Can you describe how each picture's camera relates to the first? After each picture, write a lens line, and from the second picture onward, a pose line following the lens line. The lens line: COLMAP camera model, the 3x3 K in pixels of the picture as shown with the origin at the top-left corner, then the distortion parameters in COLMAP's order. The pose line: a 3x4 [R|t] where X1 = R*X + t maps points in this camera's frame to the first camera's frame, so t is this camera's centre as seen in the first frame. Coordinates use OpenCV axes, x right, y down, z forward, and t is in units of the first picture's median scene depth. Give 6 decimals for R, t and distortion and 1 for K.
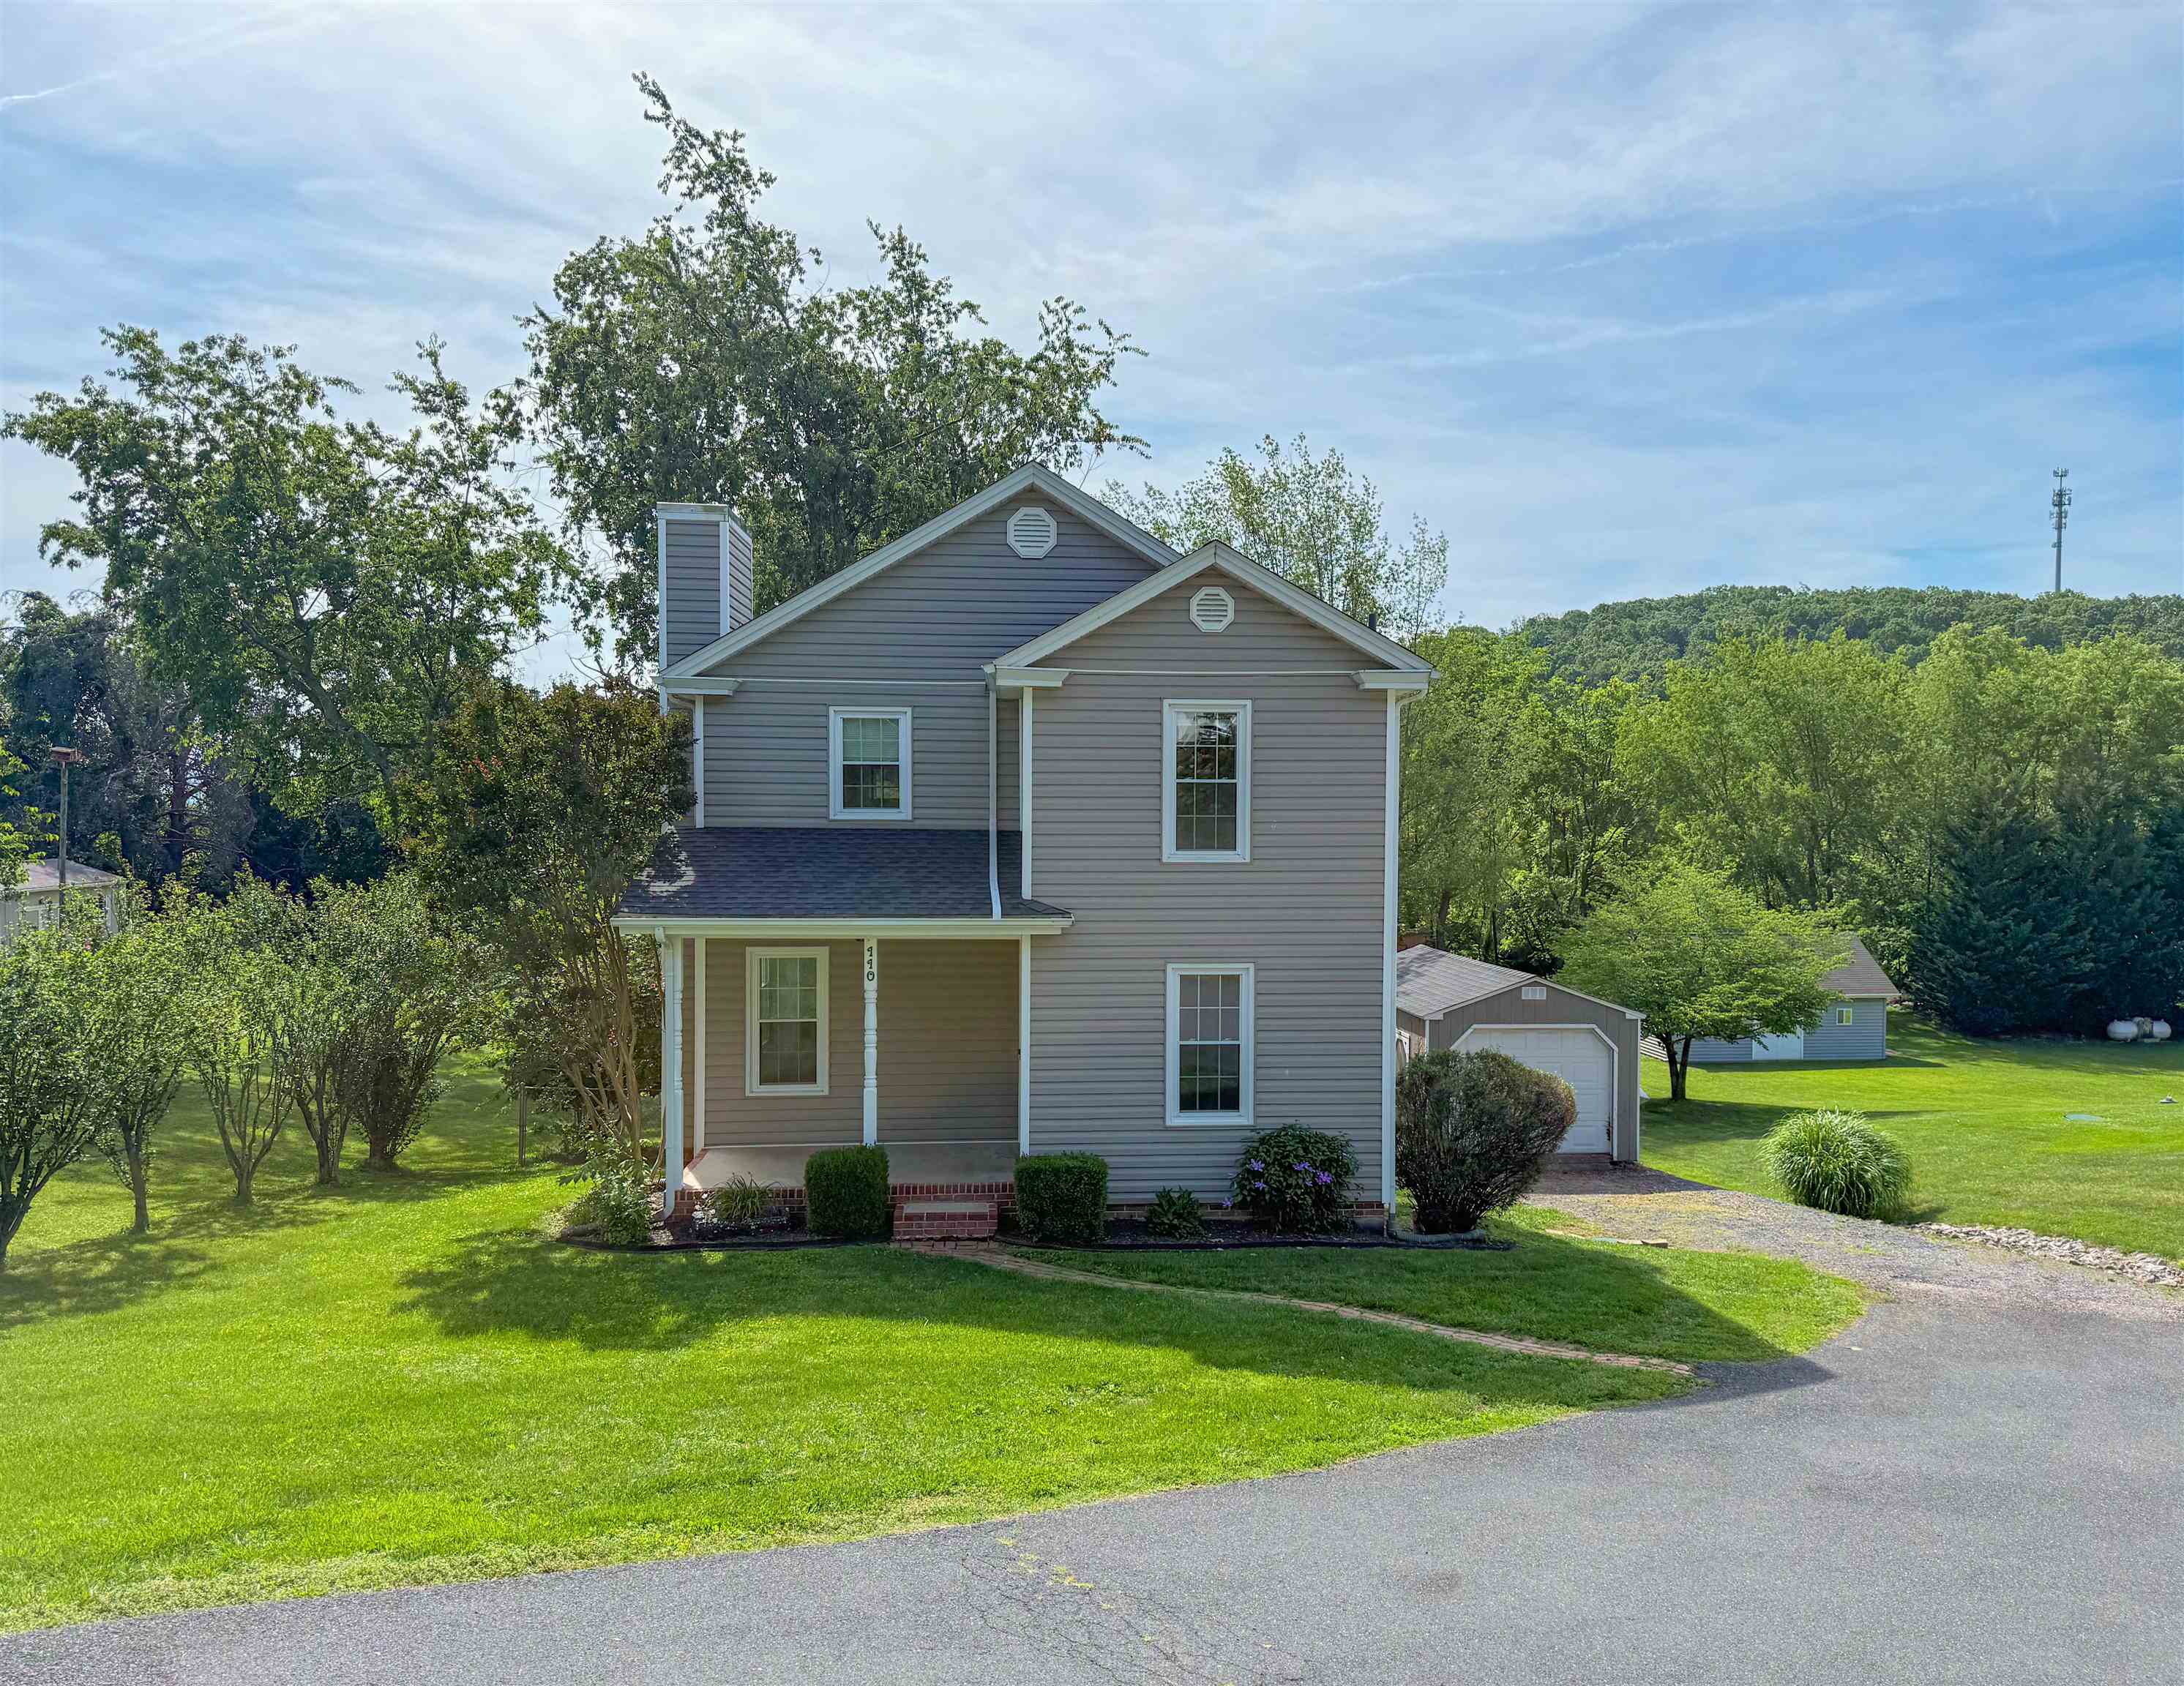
lens RADIAL K [[1581.2, 0, 1106.9], [0, 1581.2, 840.0], [0, 0, 1]] dist [0.044097, -0.057555]
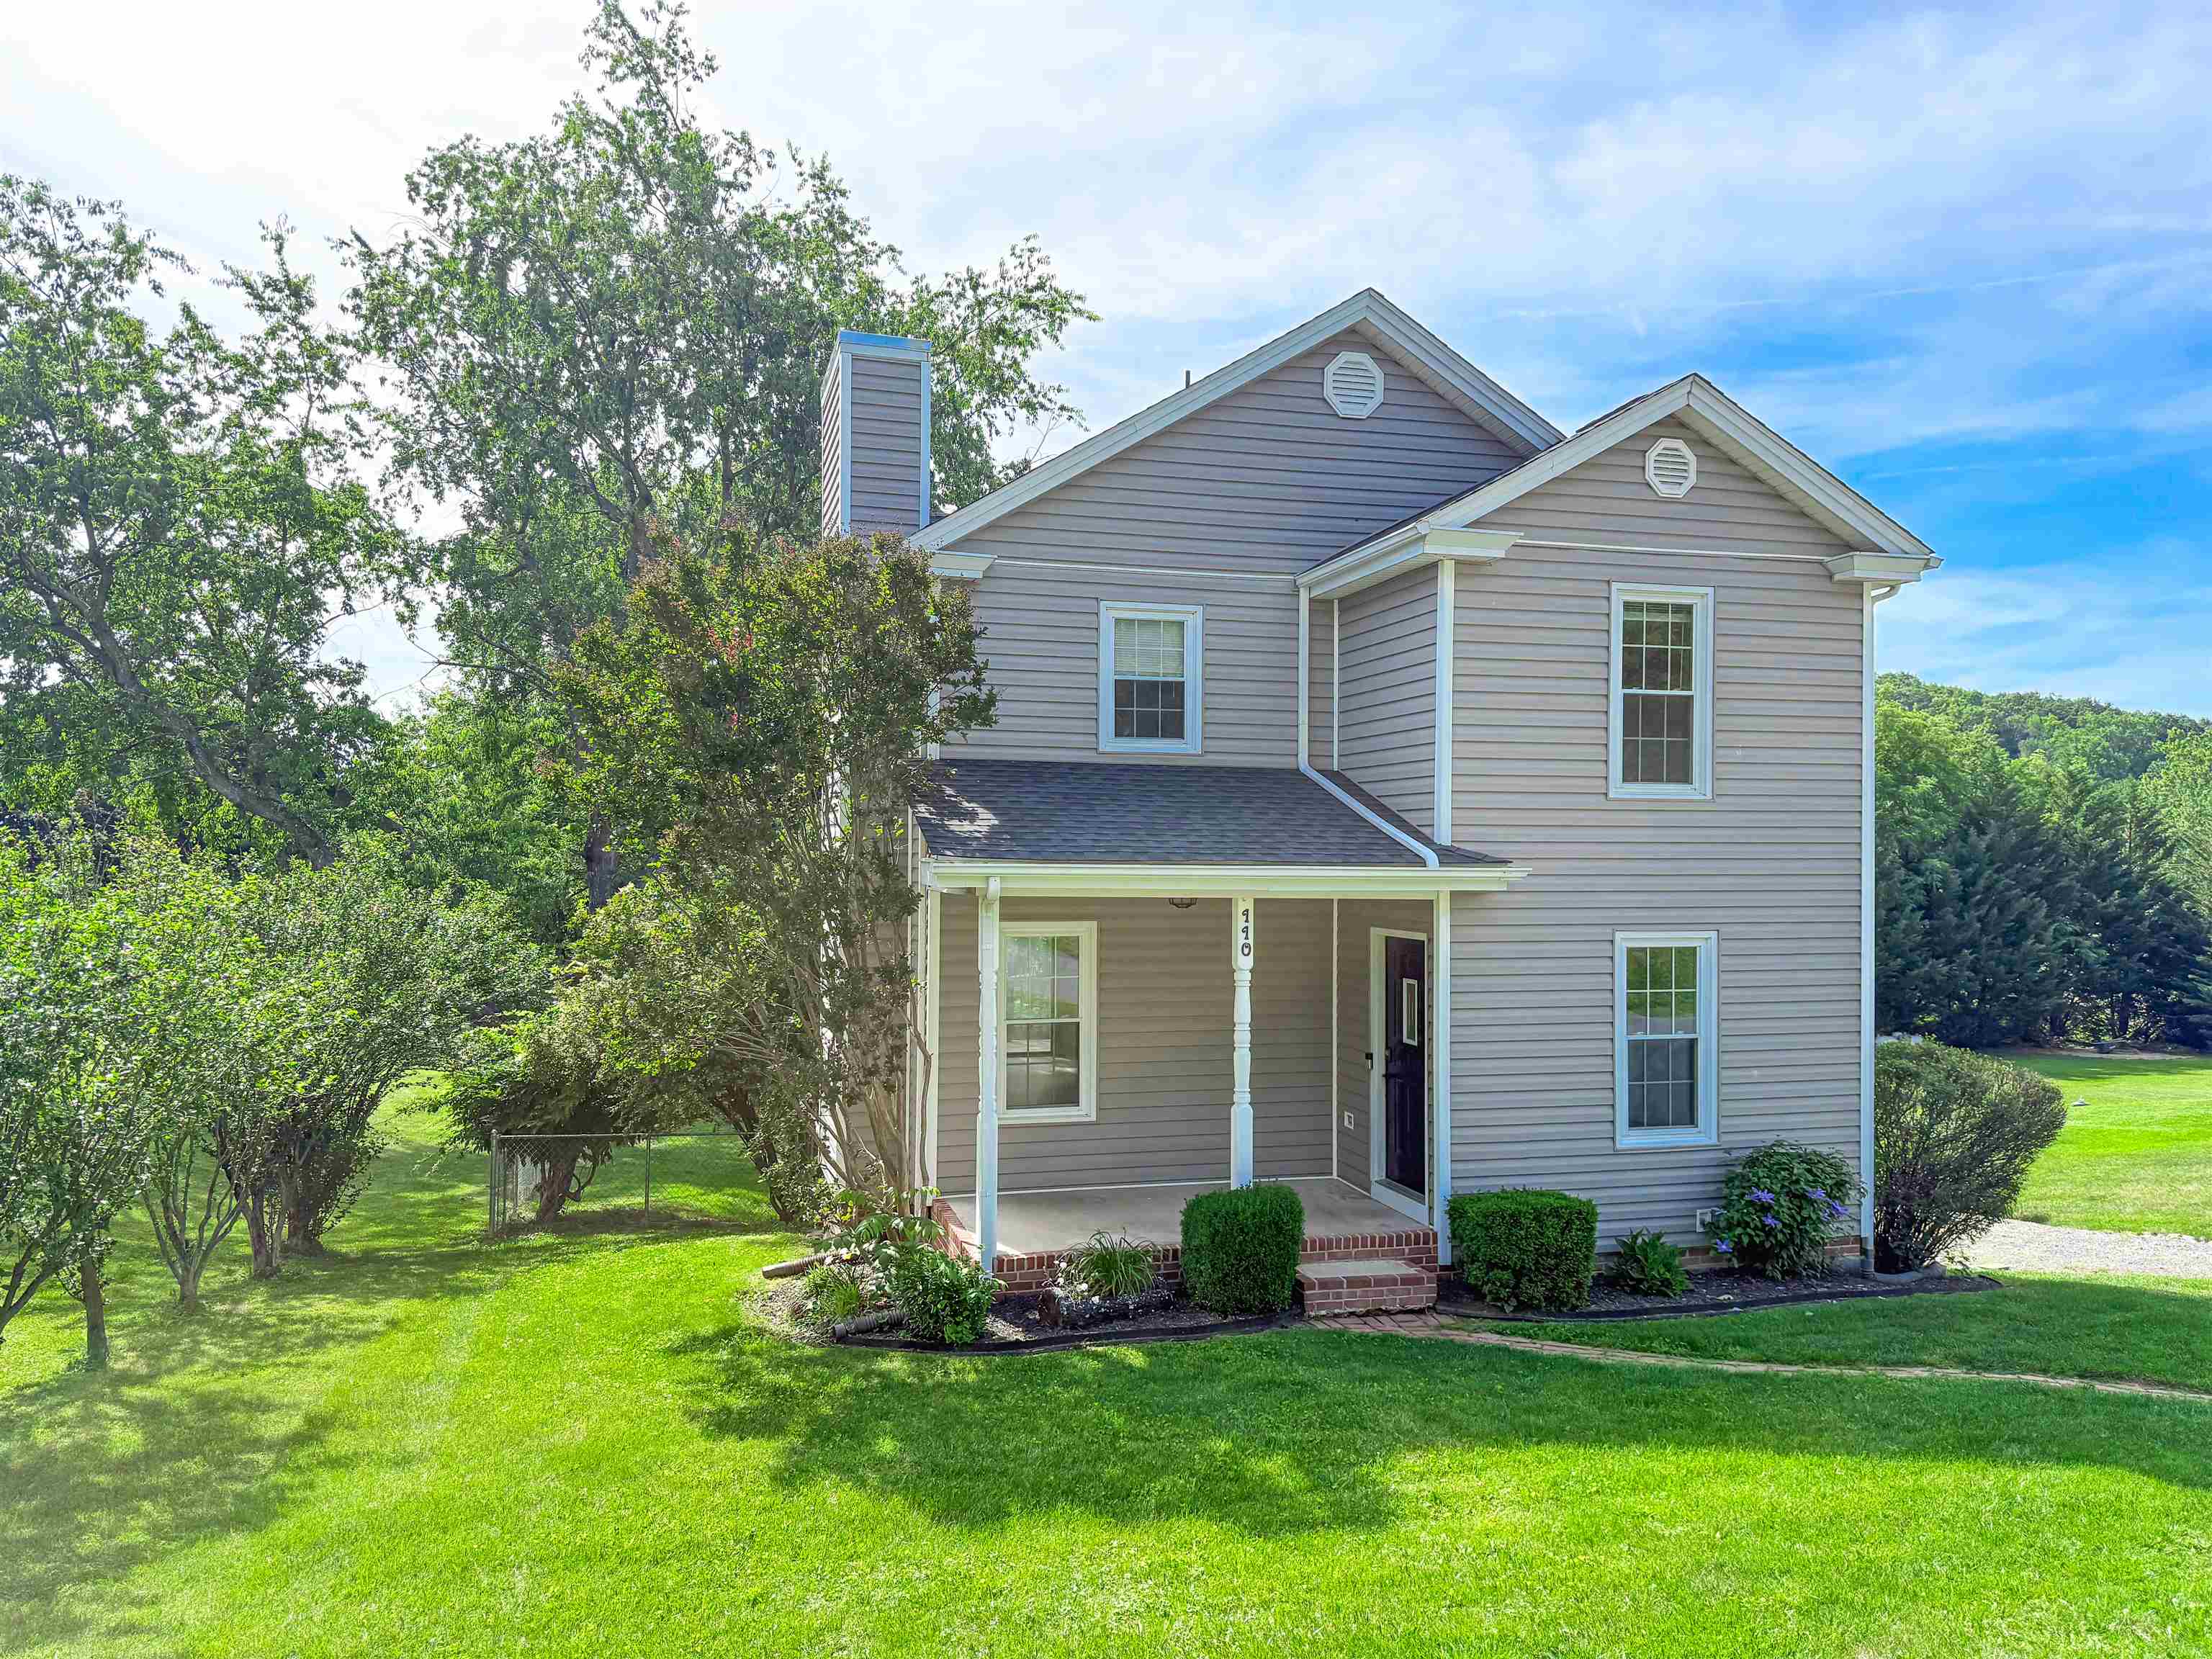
lens RADIAL K [[1585.1, 0, 1108.0], [0, 1585.1, 812.2], [0, 0, 1]] dist [0.023332, -0.018231]
pose [[0.982327, 0.005895, 0.187080, -0.344509], [0.002680, 0.998958, -0.045550, 0.055709], [-0.187154, 0.045247, 0.981288, 0.296093]]
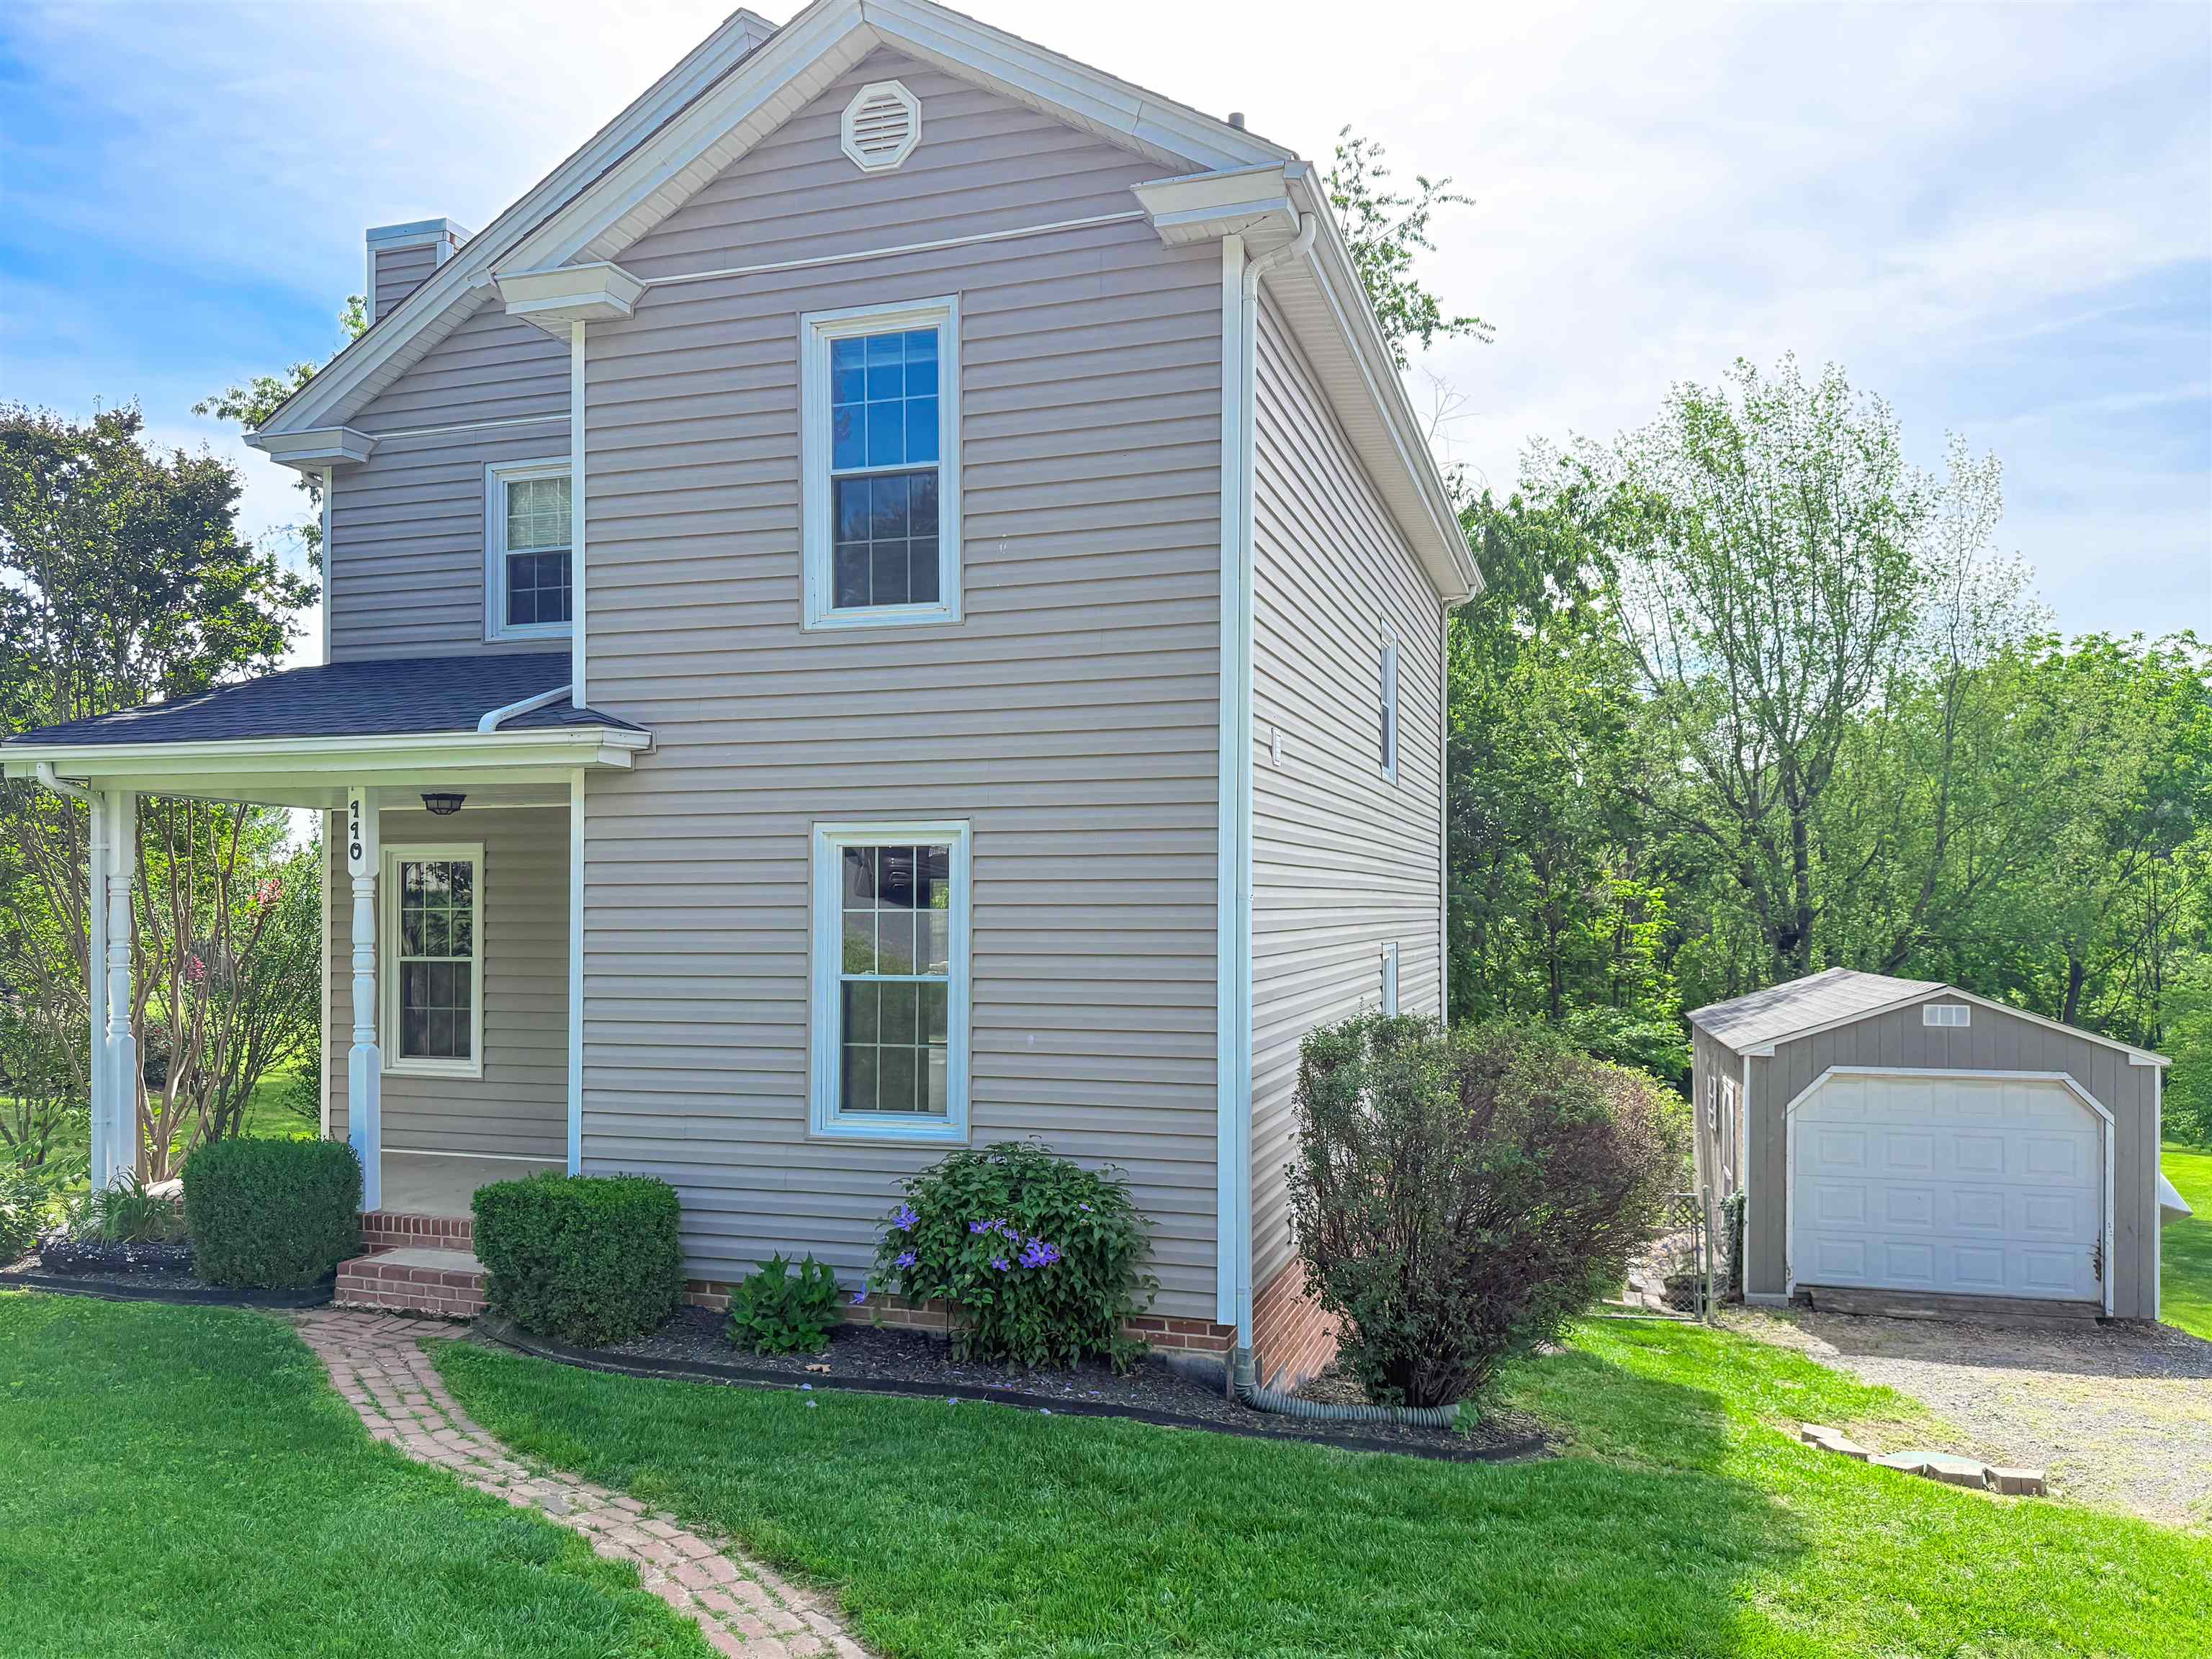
lens RADIAL K [[1585.1, 0, 1117.5], [0, 1585.1, 889.4], [0, 0, 1]] dist [0.023332, -0.018231]
pose [[0.932900, -0.005878, -0.360088, 0.319935], [-0.007077, 0.999374, -0.034649, 0.117614], [0.360066, 0.034872, 0.932275, 0.550524]]
